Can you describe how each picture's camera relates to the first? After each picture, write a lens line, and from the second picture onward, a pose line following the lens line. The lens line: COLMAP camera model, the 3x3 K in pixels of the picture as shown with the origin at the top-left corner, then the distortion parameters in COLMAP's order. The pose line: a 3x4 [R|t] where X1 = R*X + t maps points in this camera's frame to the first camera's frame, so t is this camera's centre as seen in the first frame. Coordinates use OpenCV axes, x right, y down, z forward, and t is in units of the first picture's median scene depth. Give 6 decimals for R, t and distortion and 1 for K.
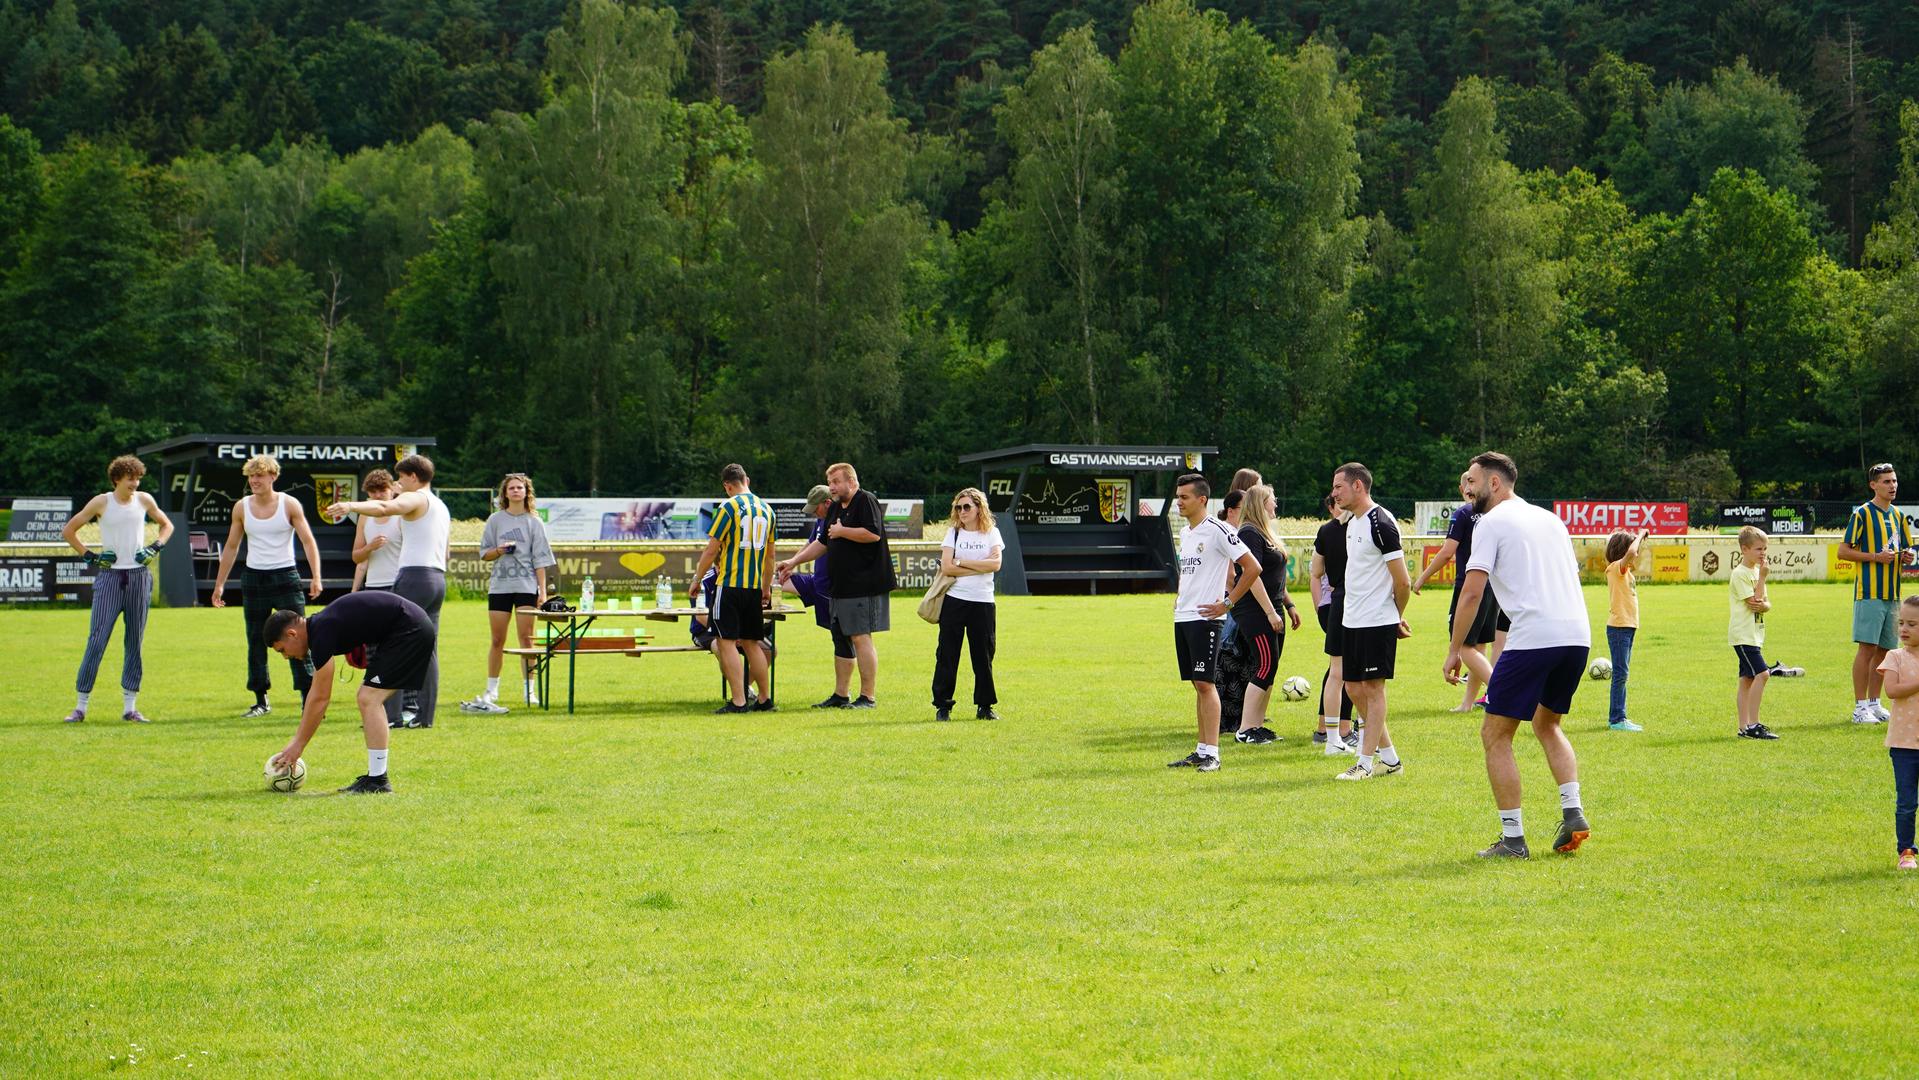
lens RADIAL K [[3807.3, 0, 978.9], [0, 3807.3, 520.2], [0, 0, 1]] dist [0.003814, 0.000000]
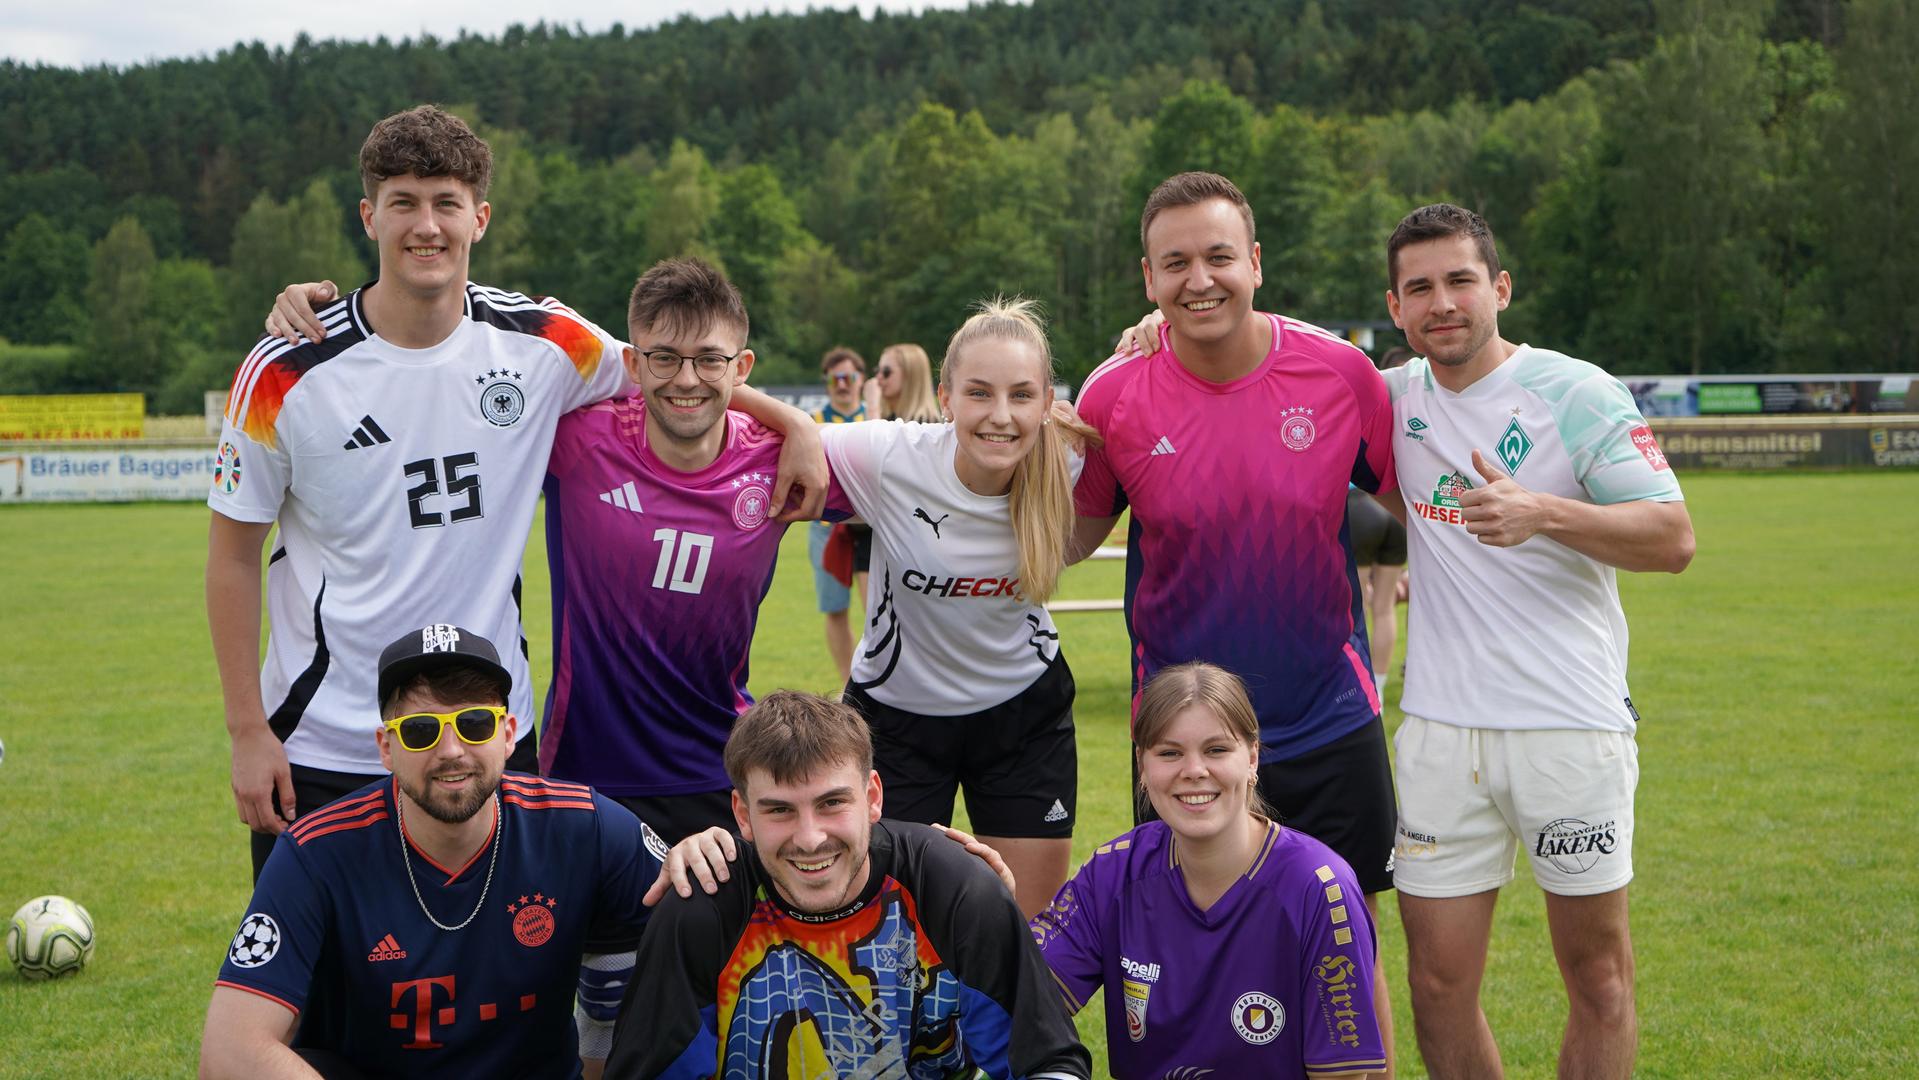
lens RADIAL K [[2698.1, 0, 918.4], [0, 2698.1, 558.7], [0, 0, 1]] dist [-0.016720, 0.000000]
pose [[0.917999, 0.010071, -0.396455, 0.011940], [0.013447, 0.998312, 0.056496, -0.000298], [0.396355, -0.057194, 0.916314, 0.118417]]
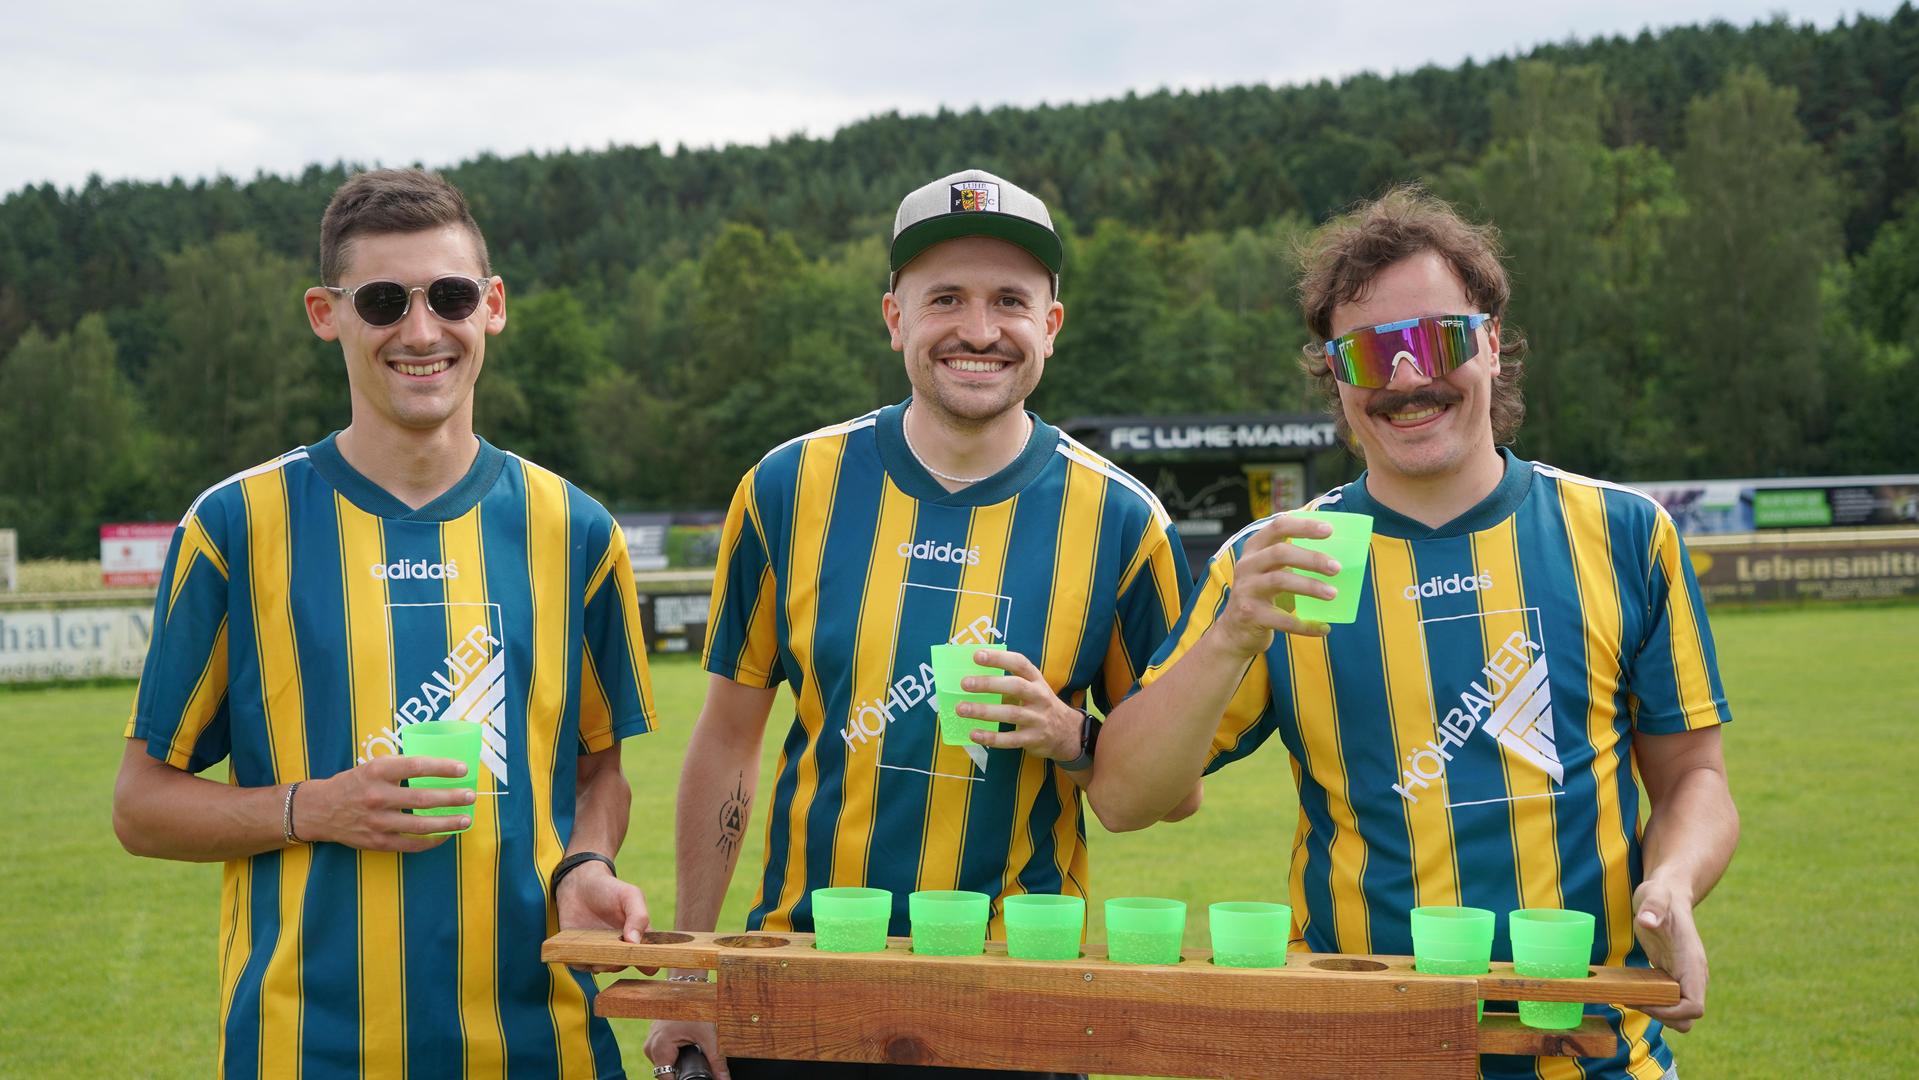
lens RADIAL K [[2552.9, 0, 906.1], [0, 2552.9, 514.1], [0, 0, 1]] dist [-0.009030, 0.000000]
pose [[0.943732, -0.033605, -0.329000, -0.029359], [0.032879, 0.999429, -0.007773, -0.000250], [0.329074, -0.003482, 0.944298, 0.205982]]
